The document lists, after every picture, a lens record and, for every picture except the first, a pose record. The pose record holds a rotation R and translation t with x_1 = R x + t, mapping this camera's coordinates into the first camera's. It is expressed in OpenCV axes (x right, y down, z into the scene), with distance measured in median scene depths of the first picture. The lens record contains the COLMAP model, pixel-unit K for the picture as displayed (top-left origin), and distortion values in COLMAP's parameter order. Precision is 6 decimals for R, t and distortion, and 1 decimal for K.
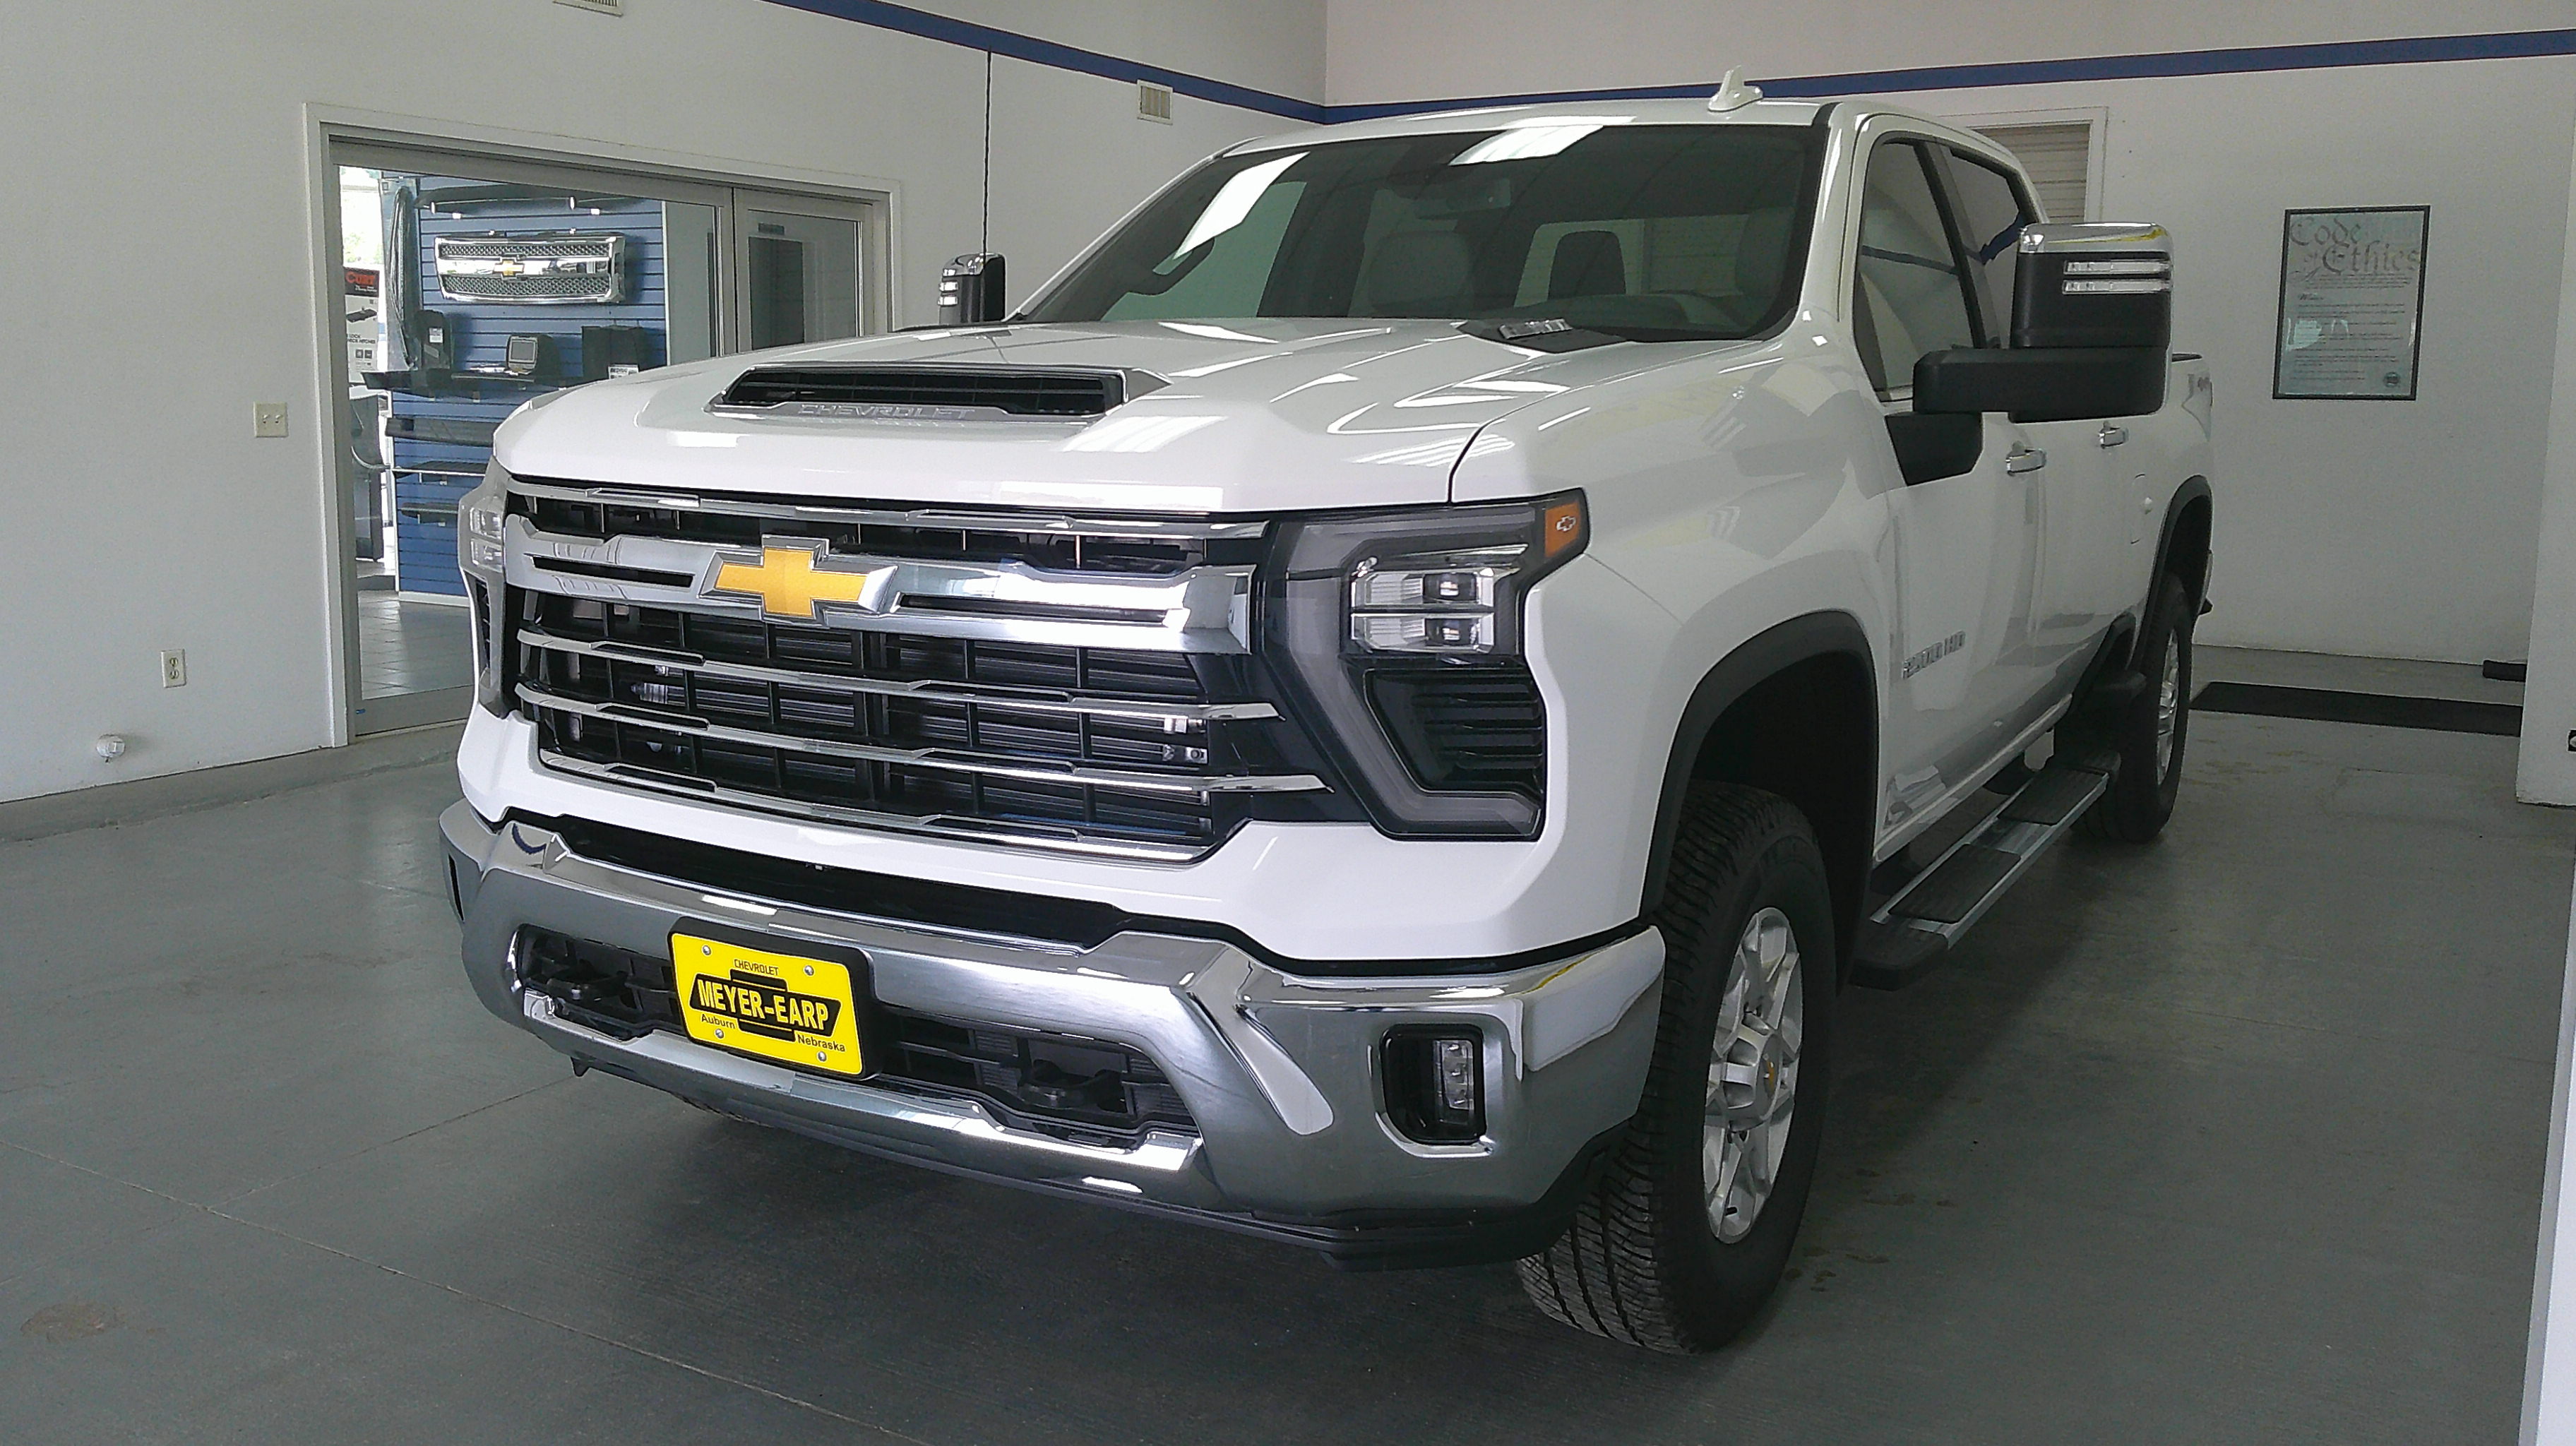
lens RADIAL K [[2101.6, 0, 1223.7], [0, 2101.6, 728.1], [0, 0, 1]] dist [0.105338, -0.181455]
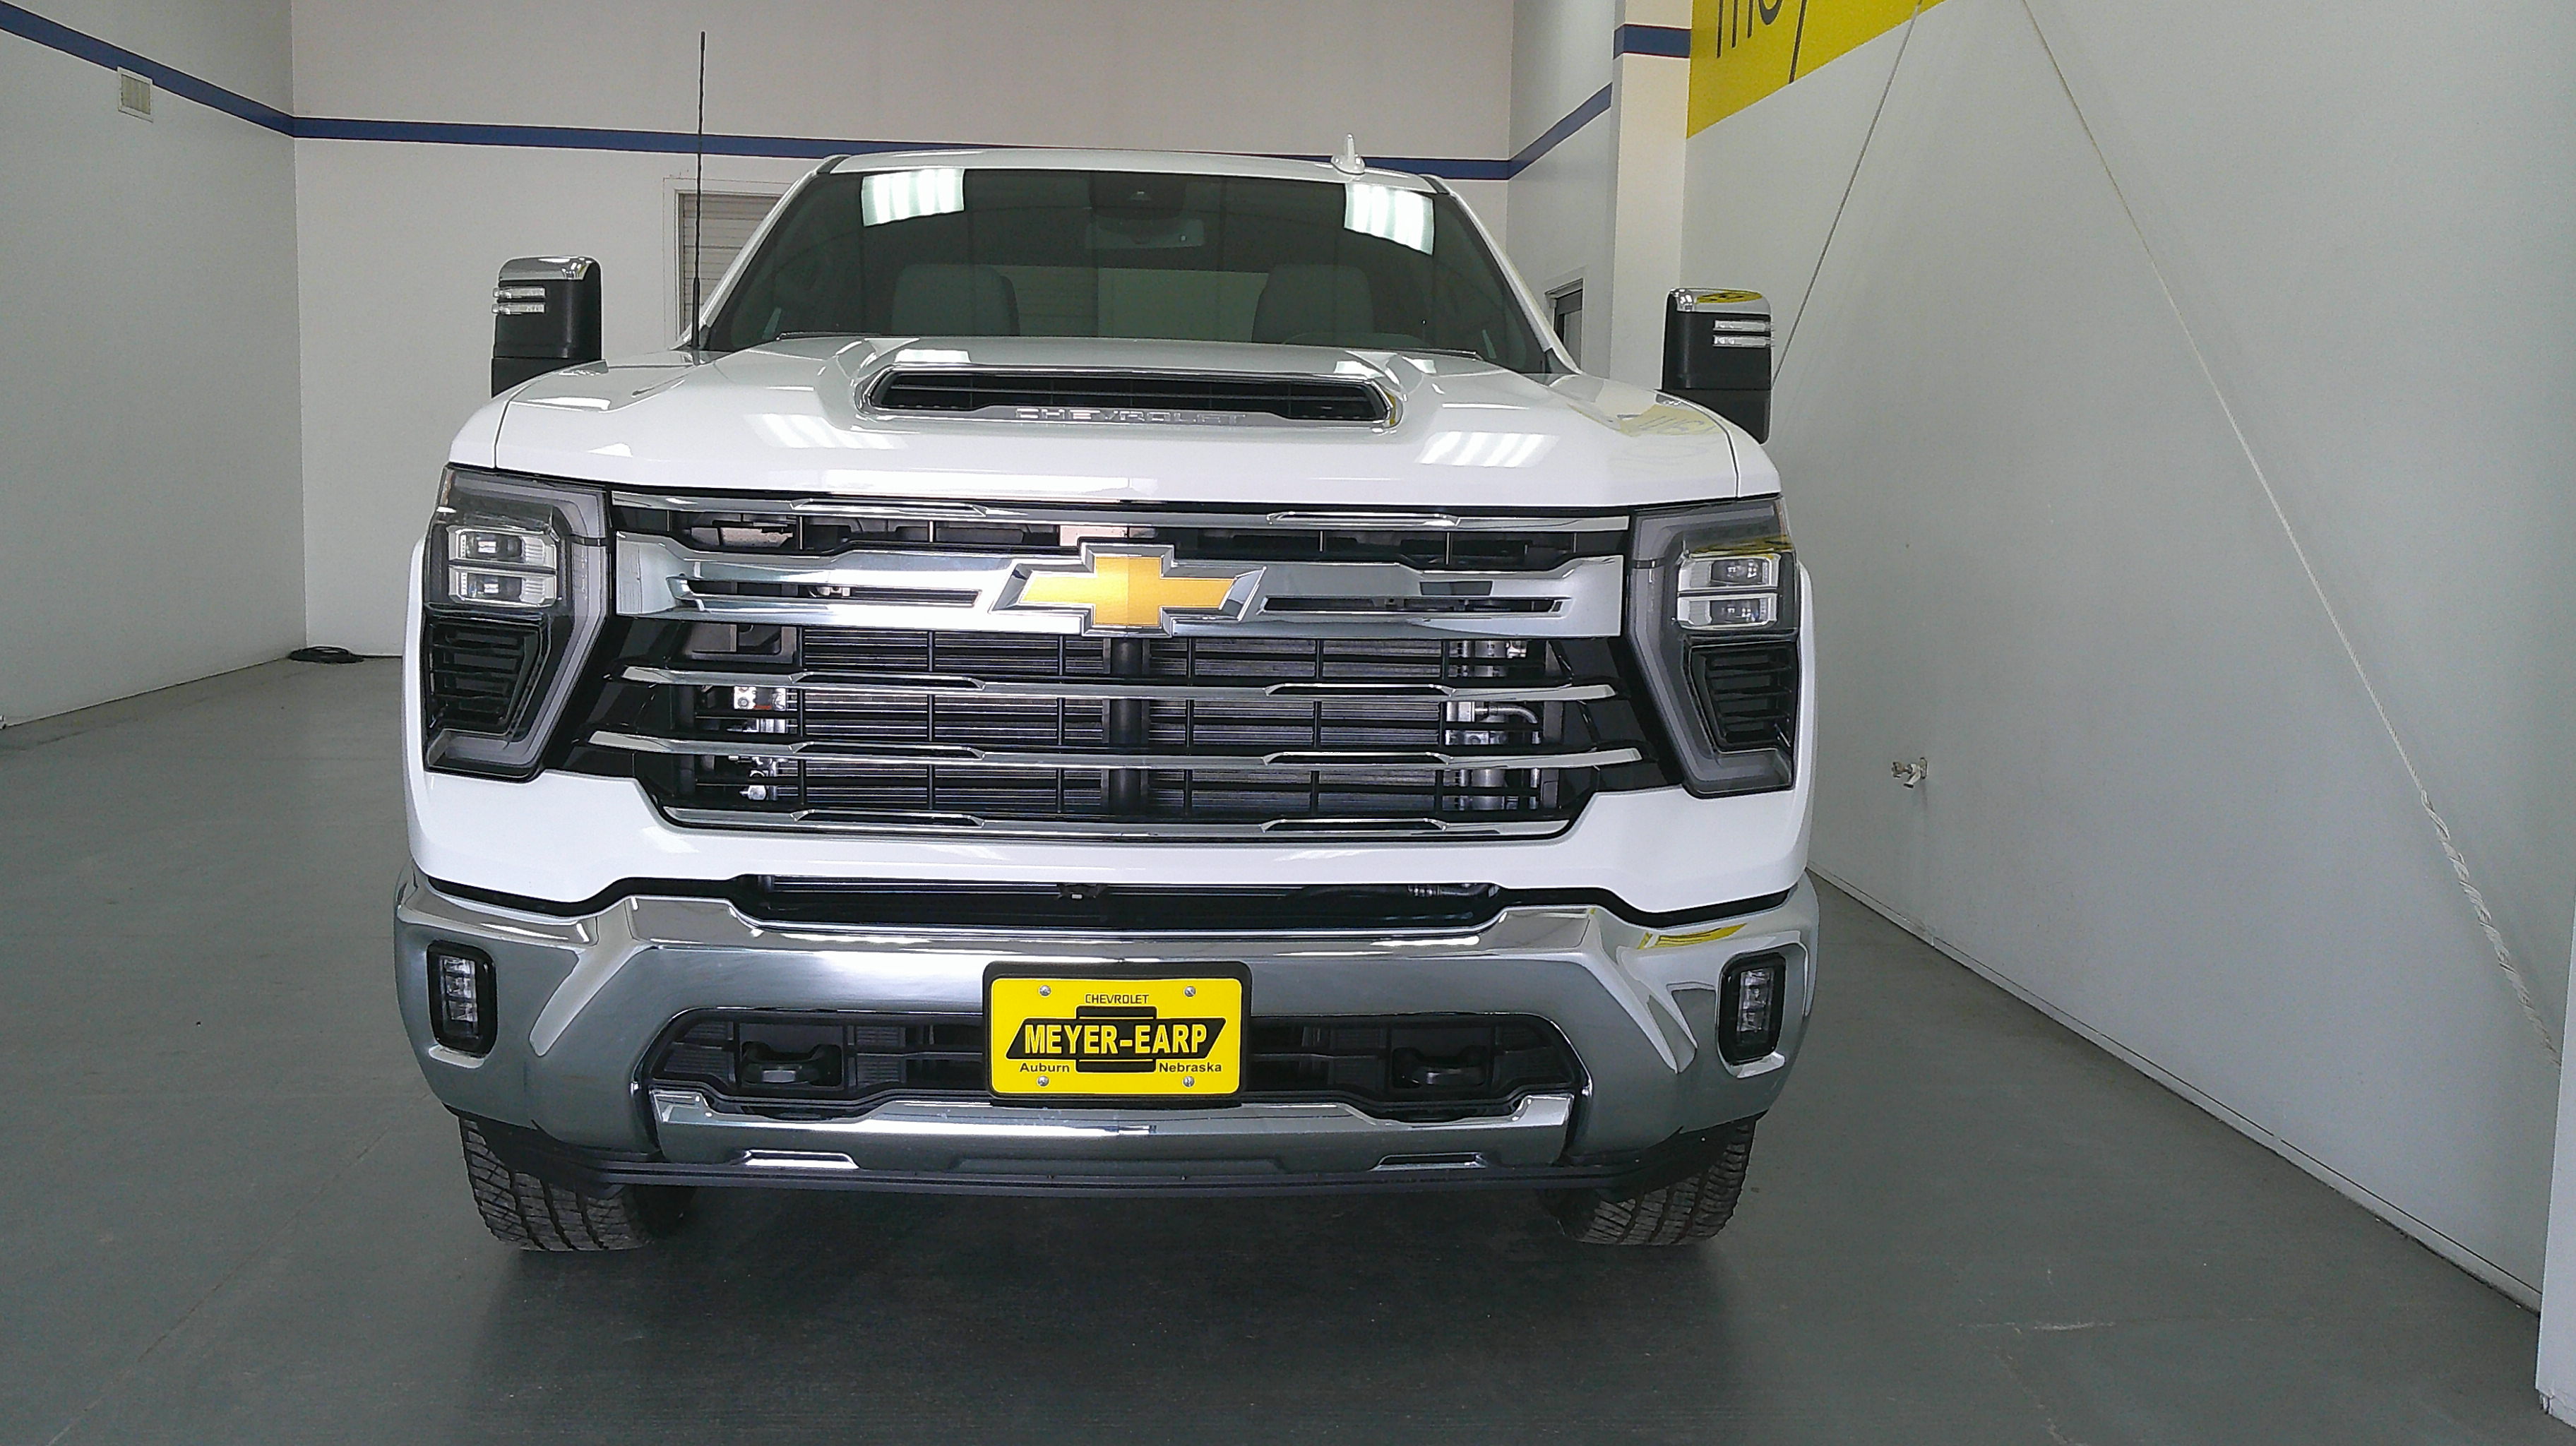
lens RADIAL K [[2101.6, 0, 1223.7], [0, 2101.6, 728.1], [0, 0, 1]] dist [0.105338, -0.181455]
pose [[0.830246, -0.064411, 0.553663, -0.694385], [0.079503, 0.996829, -0.003251, -0.000739], [-0.551698, 0.046717, 0.832734, 0.183486]]
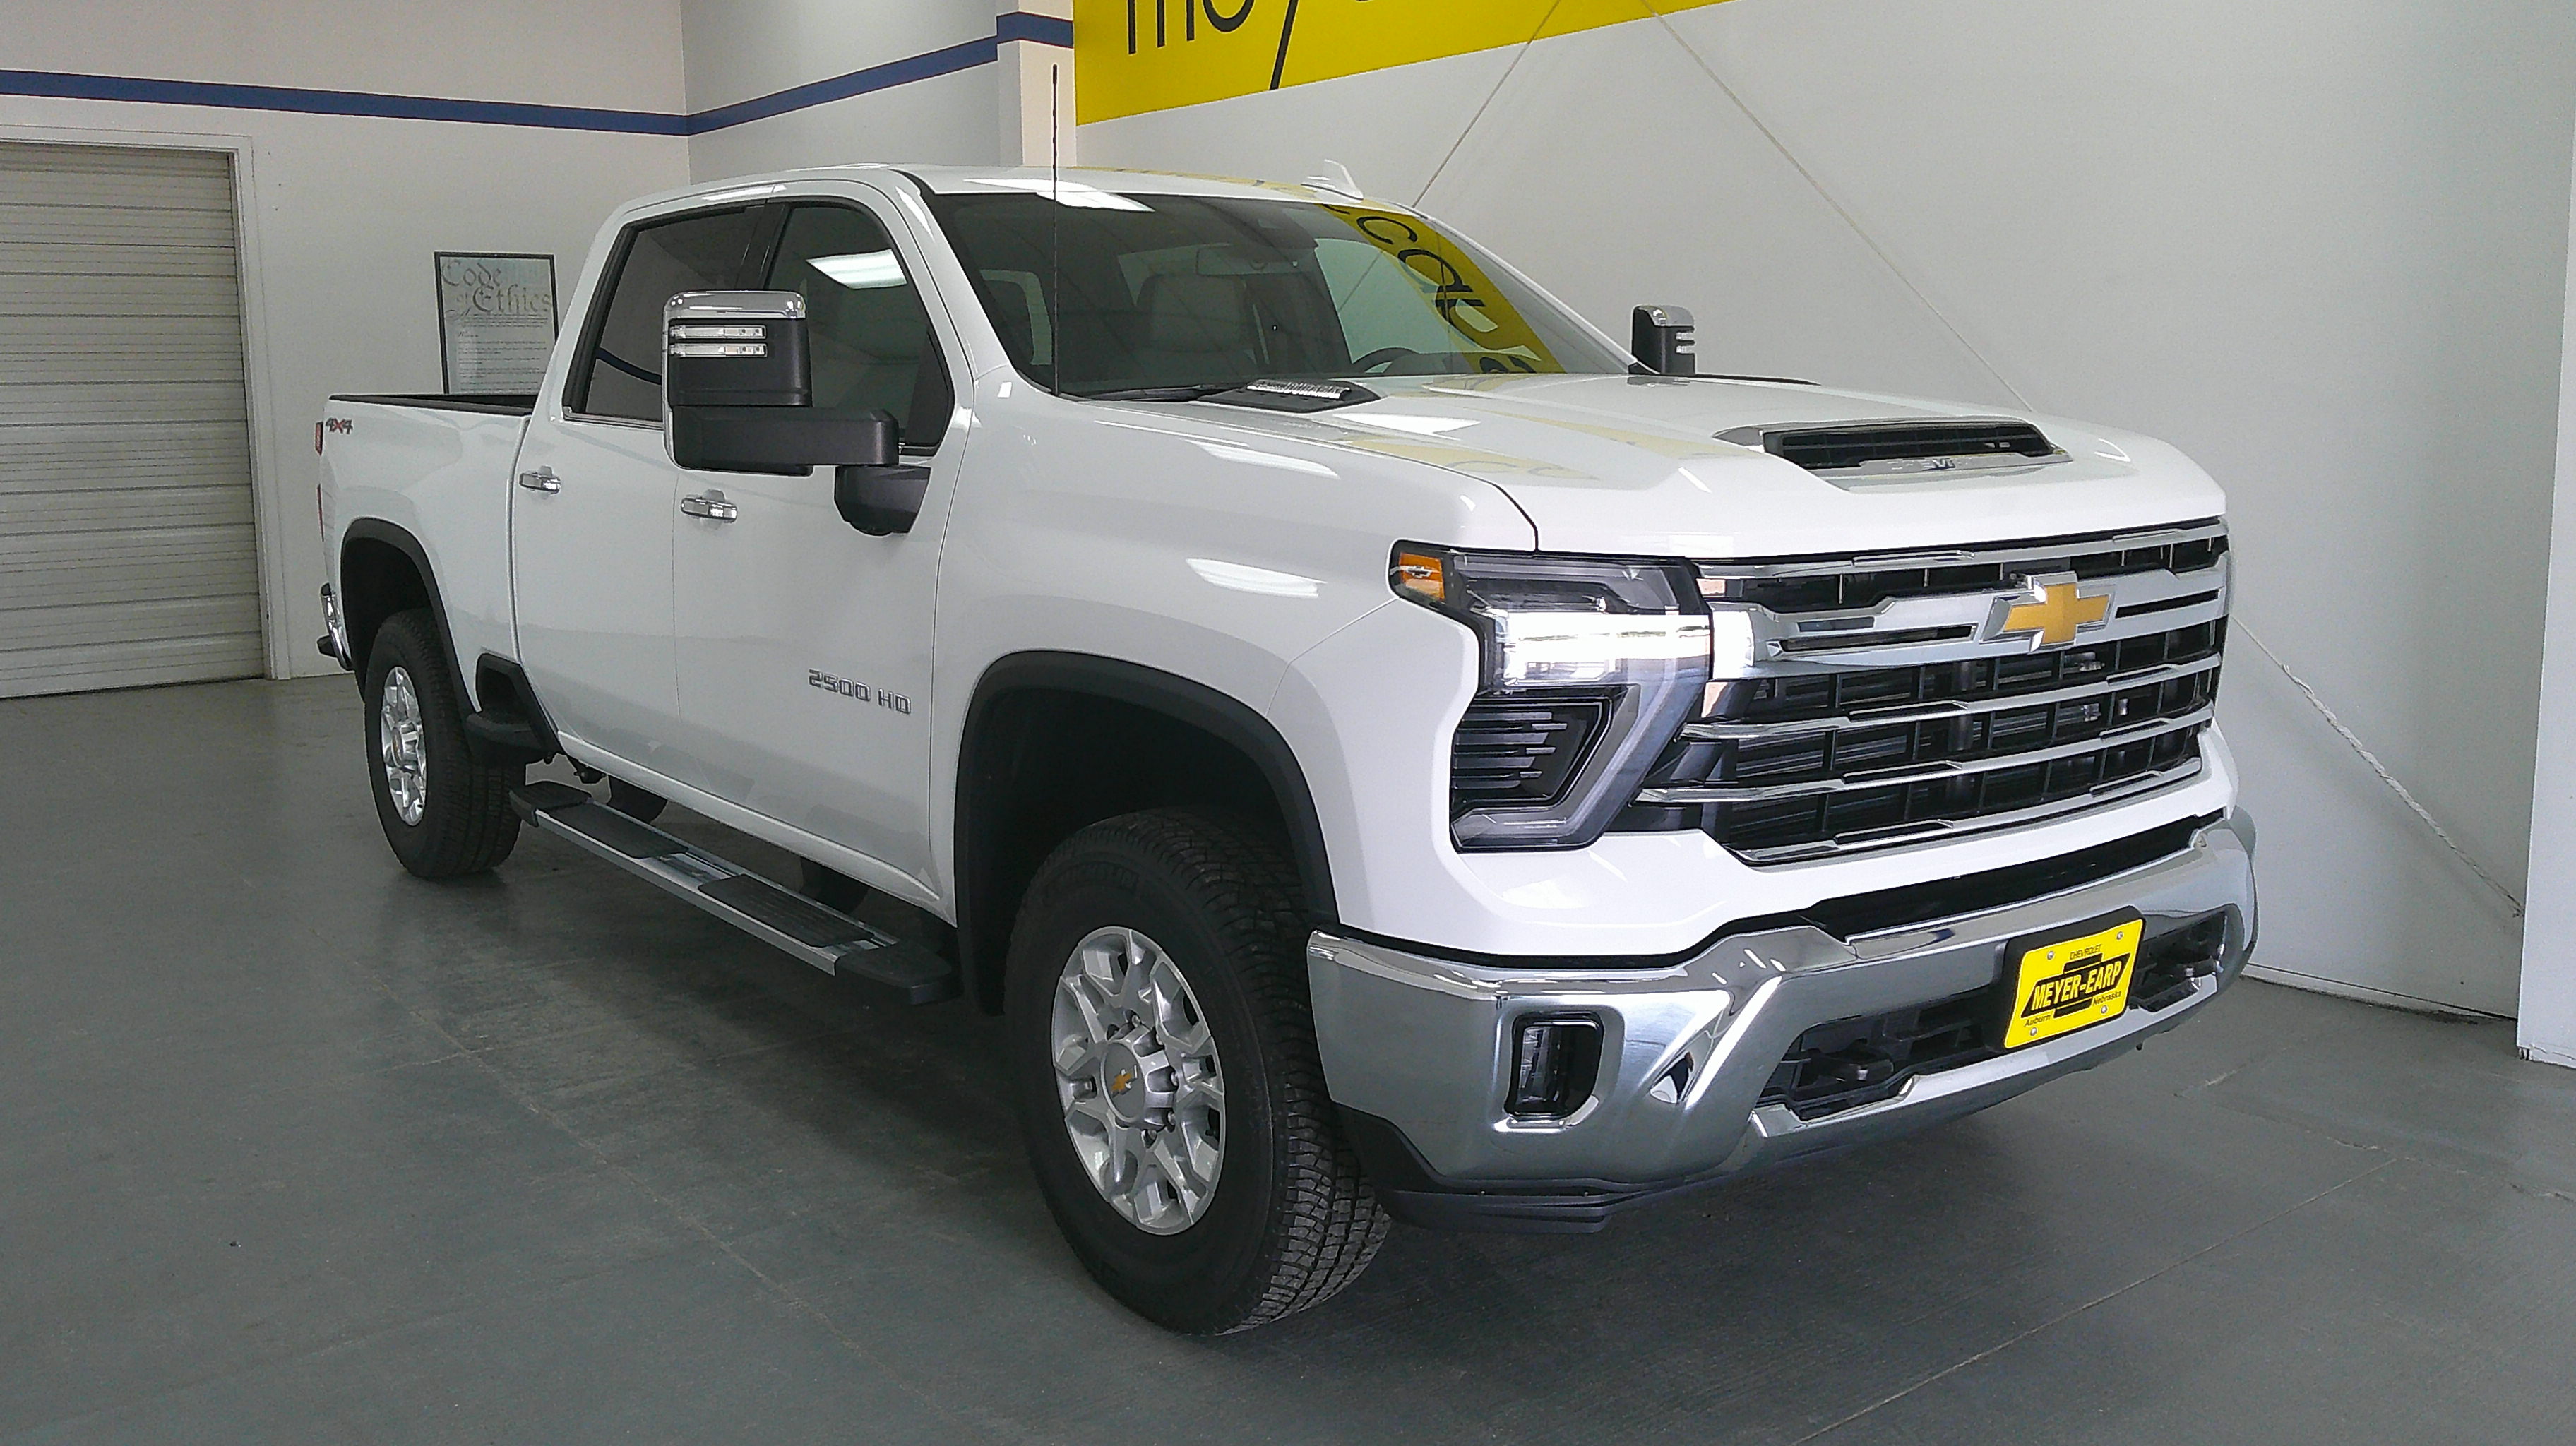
lens RADIAL K [[2101.6, 0, 1223.7], [0, 2101.6, 728.1], [0, 0, 1]] dist [0.105338, -0.181455]
pose [[0.390196, -0.162422, 0.906293, -1.419804], [0.171628, 0.979896, 0.101720, -0.200734], [-0.904594, 0.115854, 0.410228, 0.934789]]
